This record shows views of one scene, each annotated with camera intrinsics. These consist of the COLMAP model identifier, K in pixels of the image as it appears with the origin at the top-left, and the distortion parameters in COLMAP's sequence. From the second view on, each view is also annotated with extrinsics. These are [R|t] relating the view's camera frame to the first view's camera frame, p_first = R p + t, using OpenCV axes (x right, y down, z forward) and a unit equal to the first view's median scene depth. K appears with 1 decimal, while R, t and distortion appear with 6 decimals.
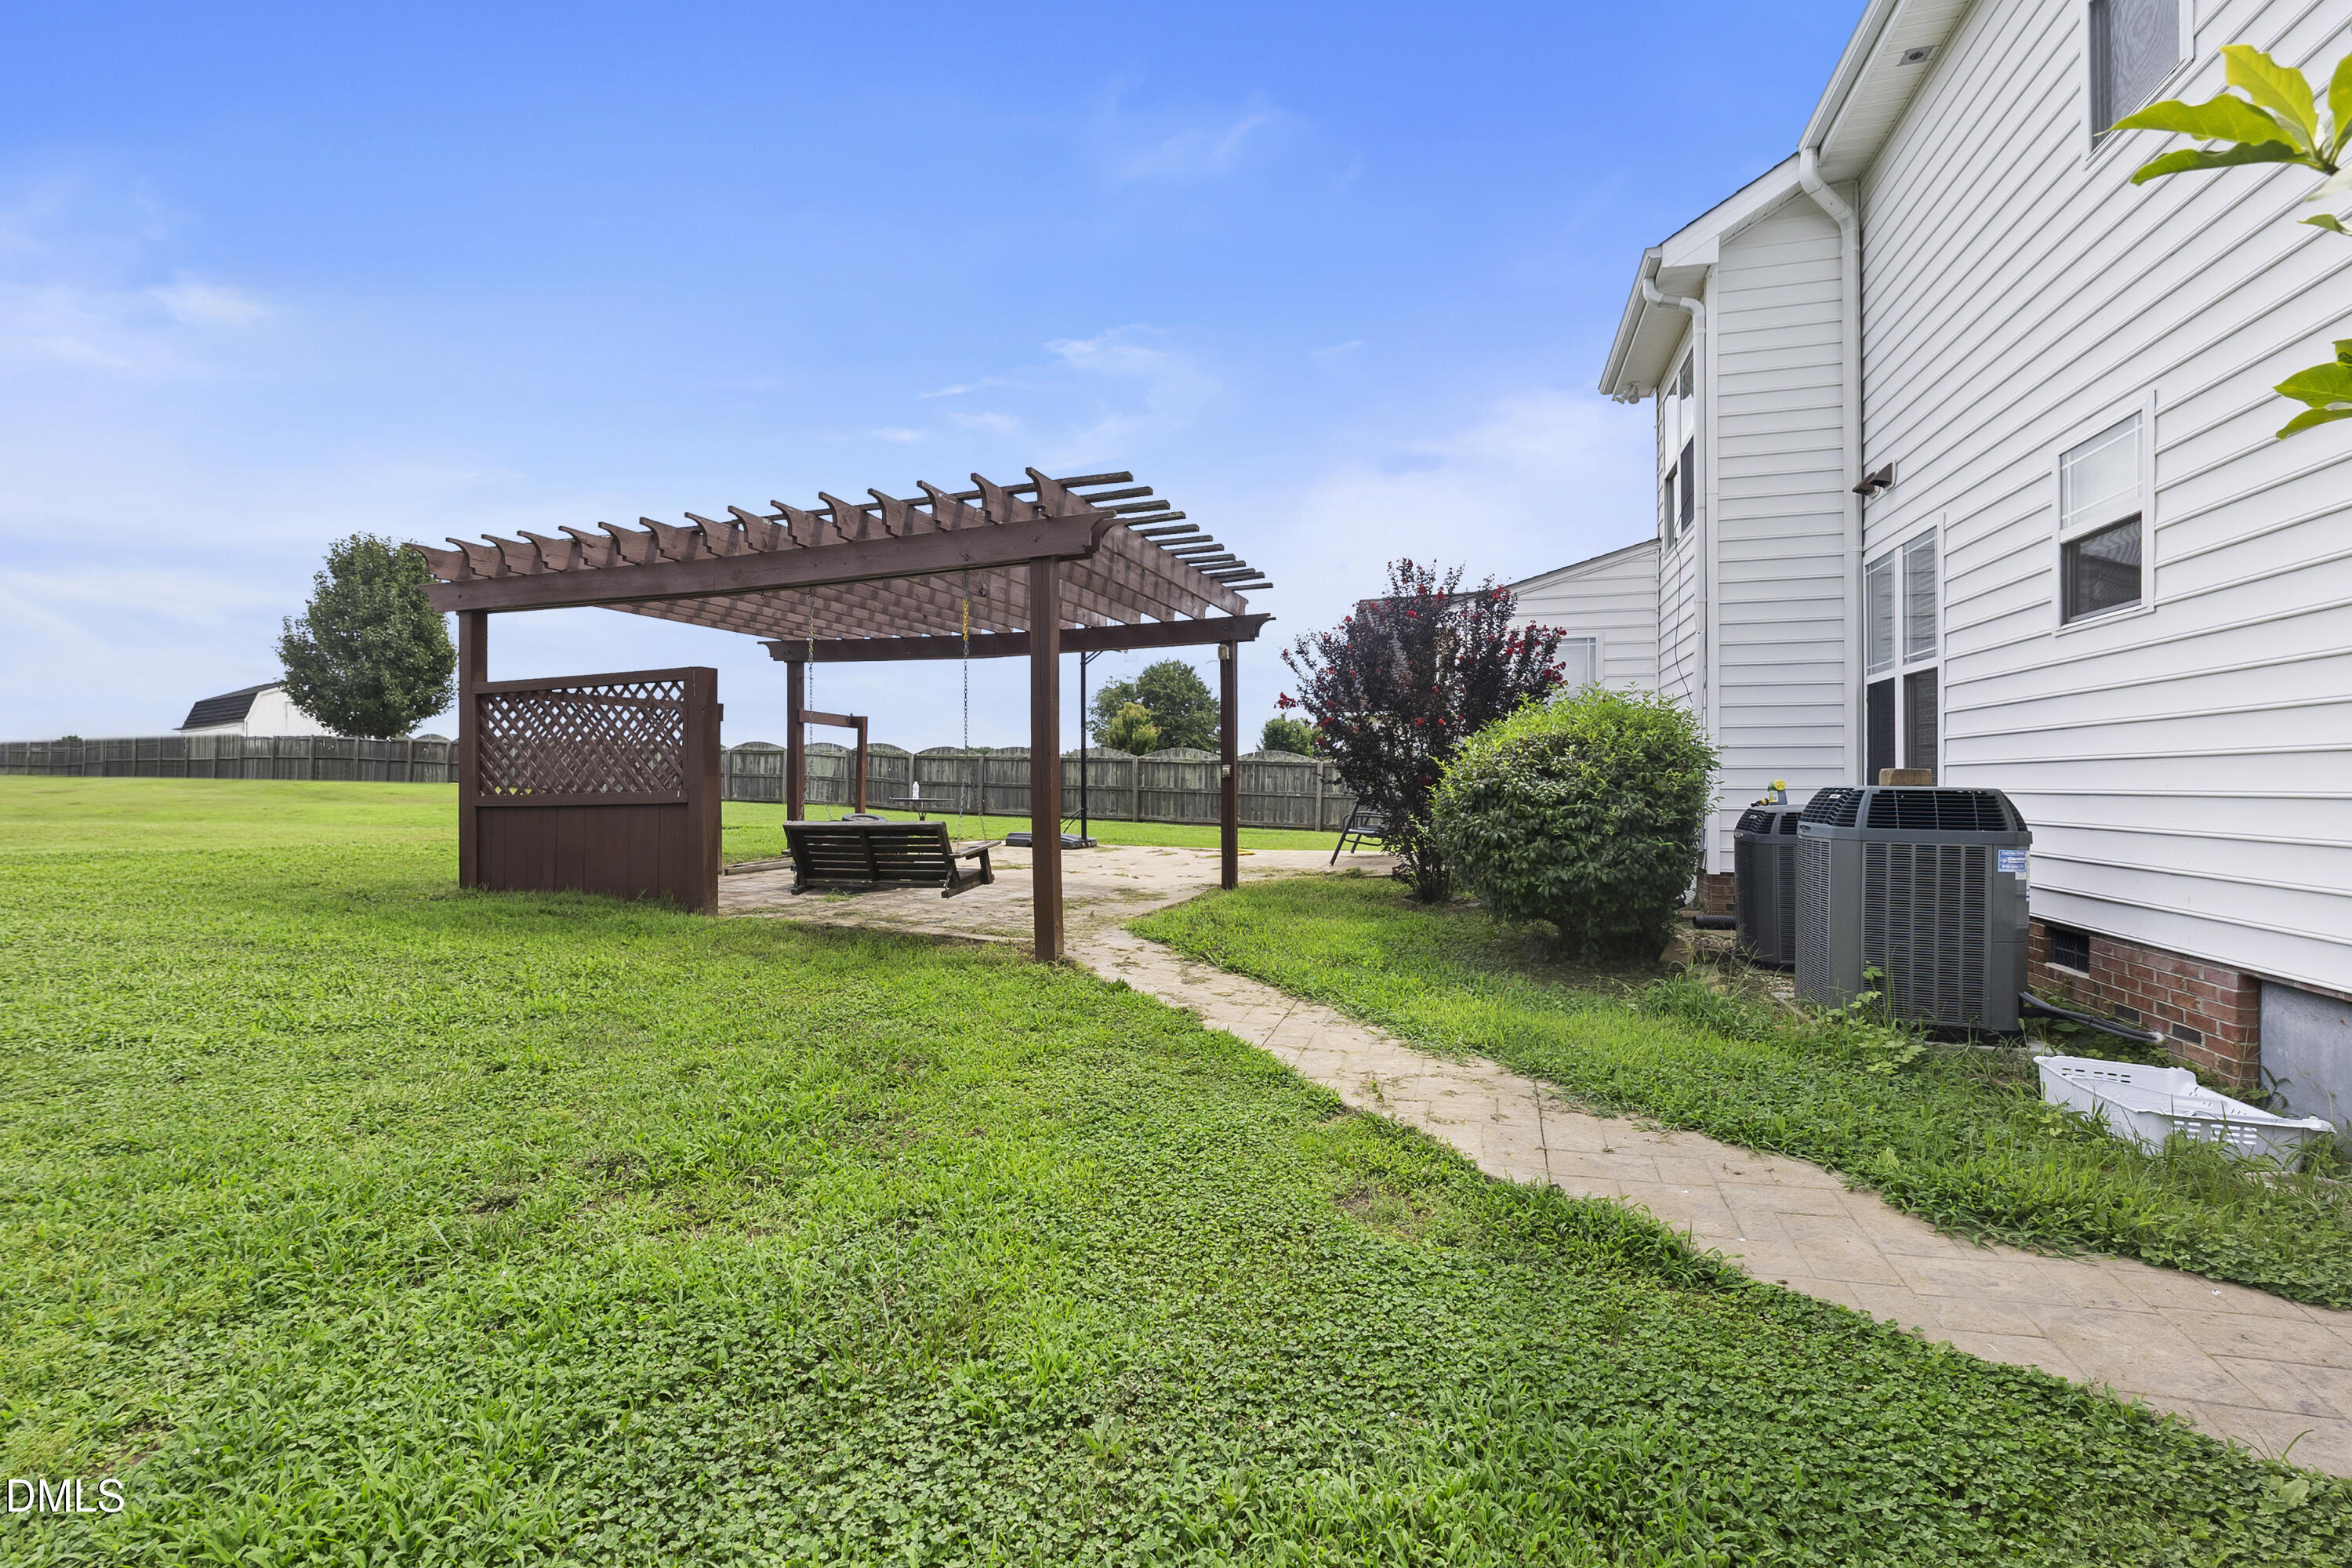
lens RADIAL K [[1041.7, 0, 1171.4], [0, 1041.7, 785.7], [0, 0, 1]] dist [-0.005594, -0.000602]
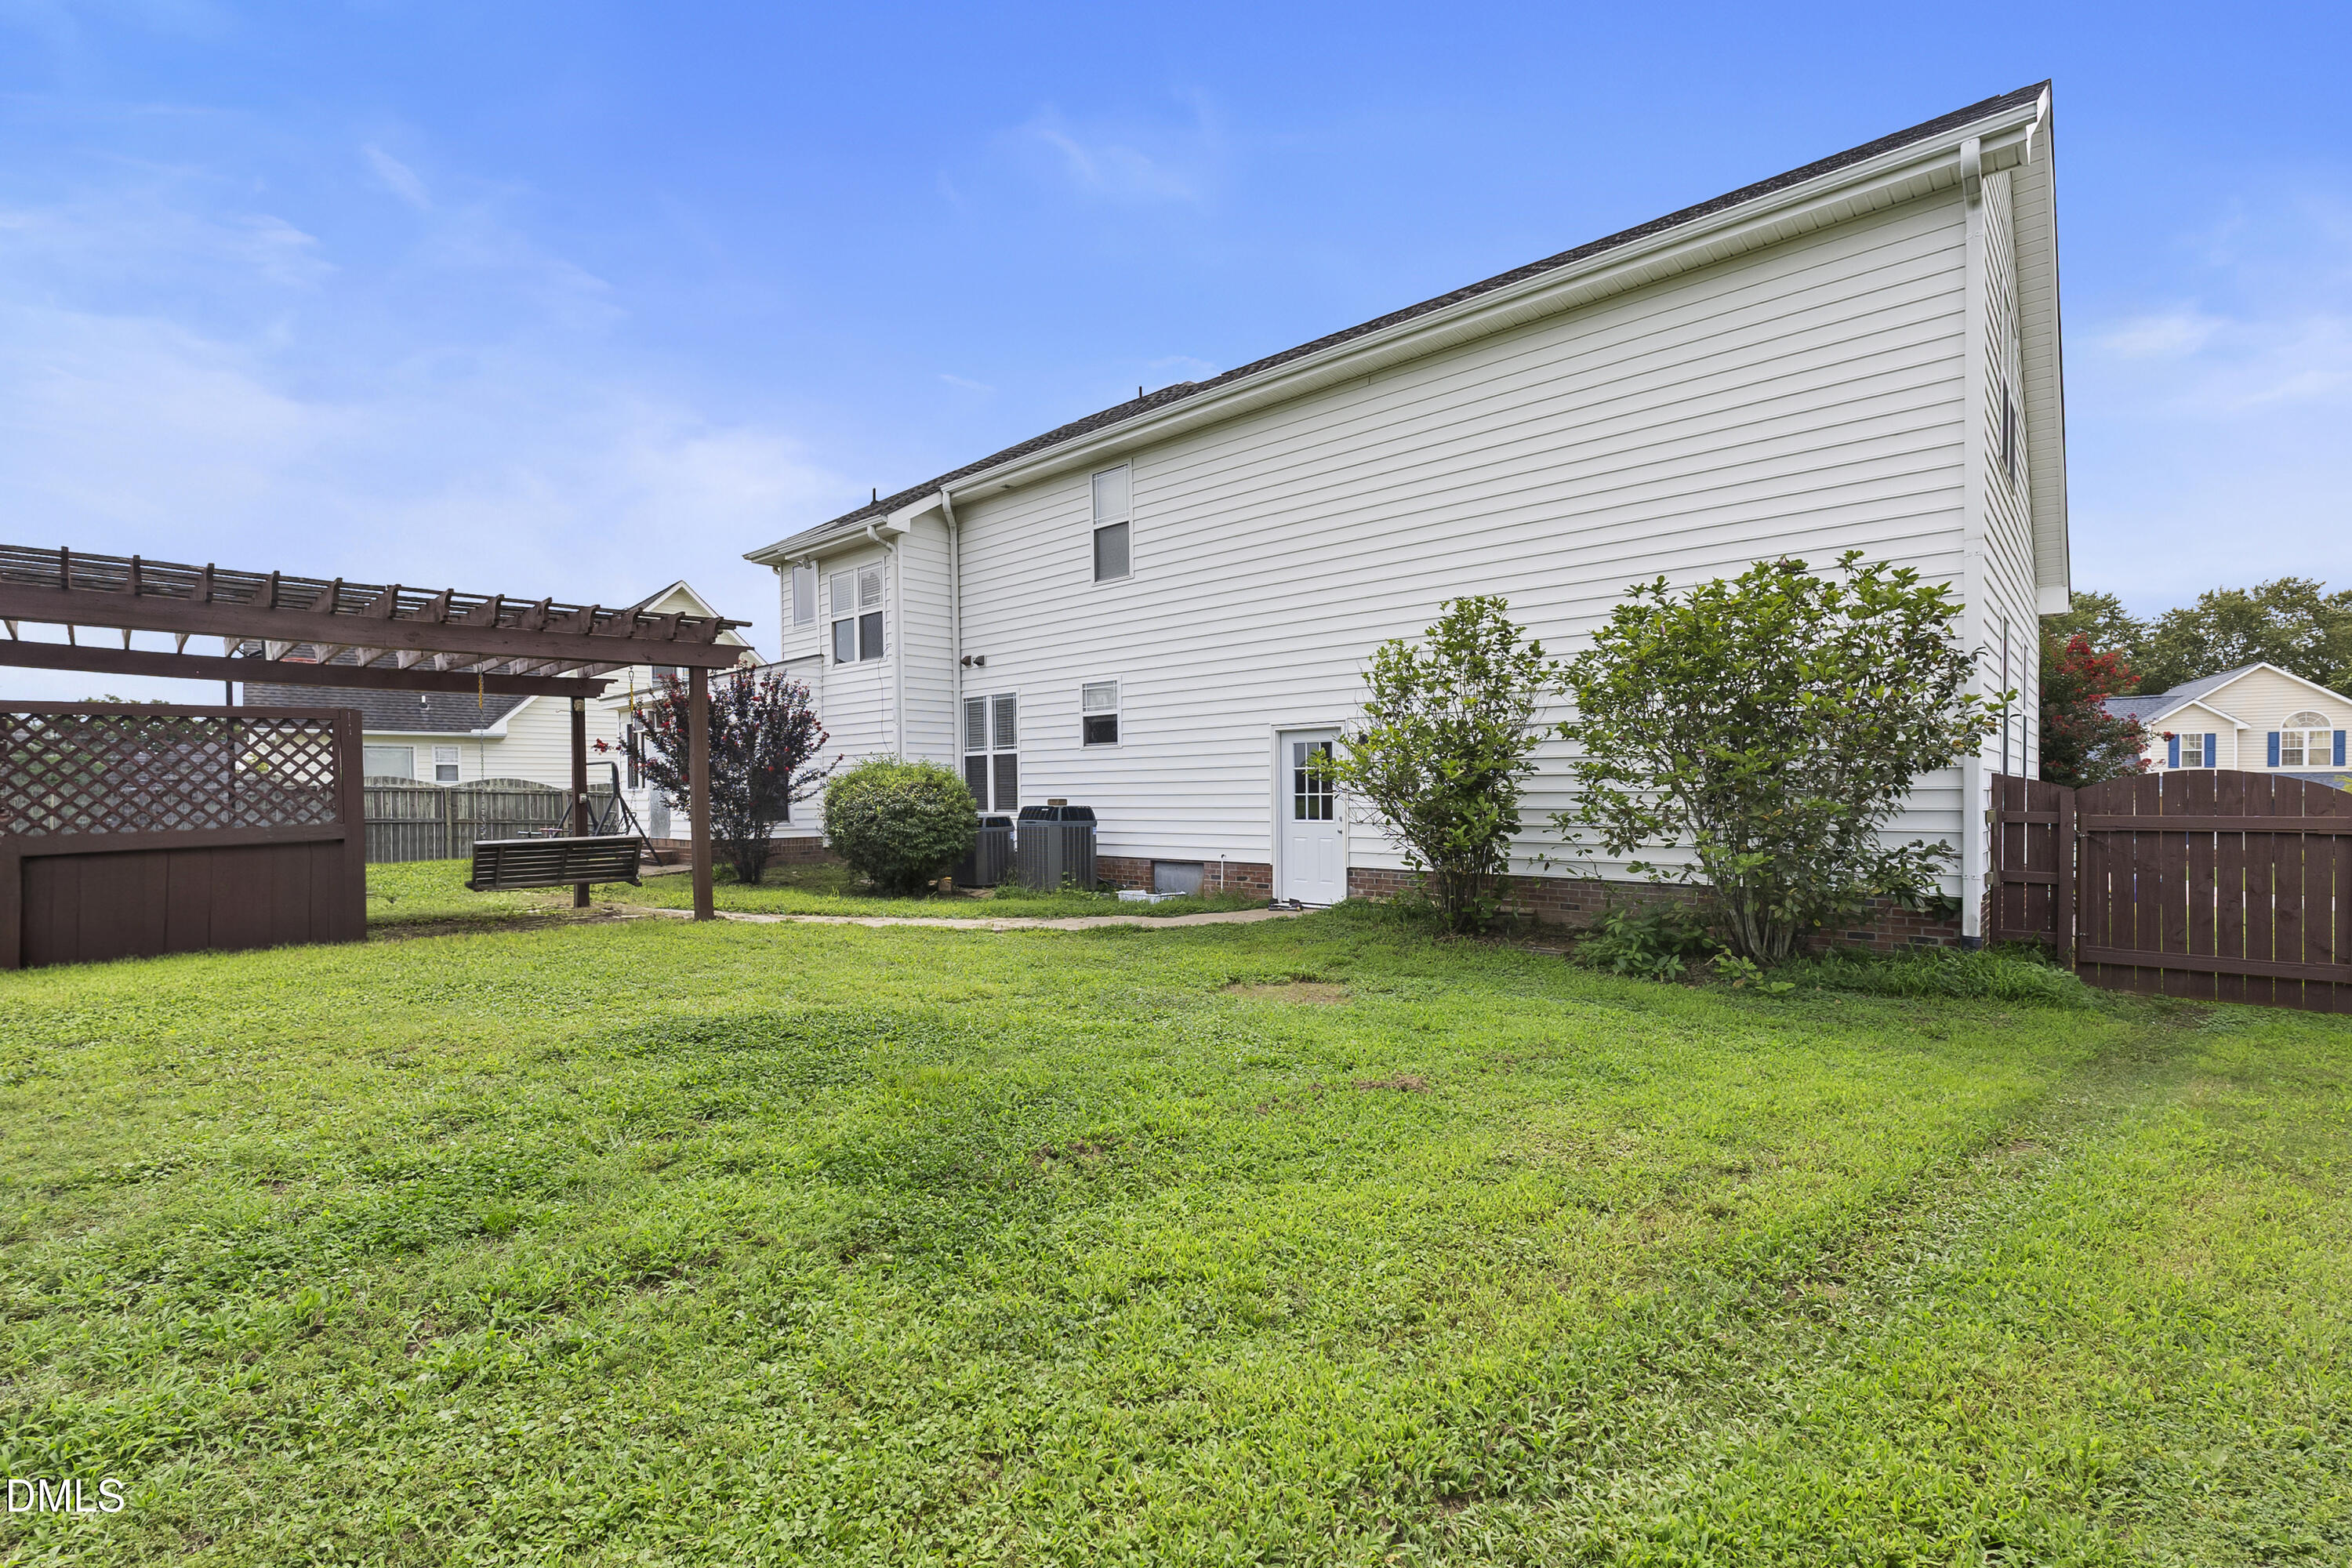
lens RADIAL K [[1041.7, 0, 1171.4], [0, 1041.7, 785.7], [0, 0, 1]] dist [-0.005594, -0.000602]
pose [[0.436521, -0.000136, 0.899694, -1.173188], [0.008656, 0.999954, -0.004049, -0.026473], [-0.899652, 0.009556, 0.436502, -0.320769]]
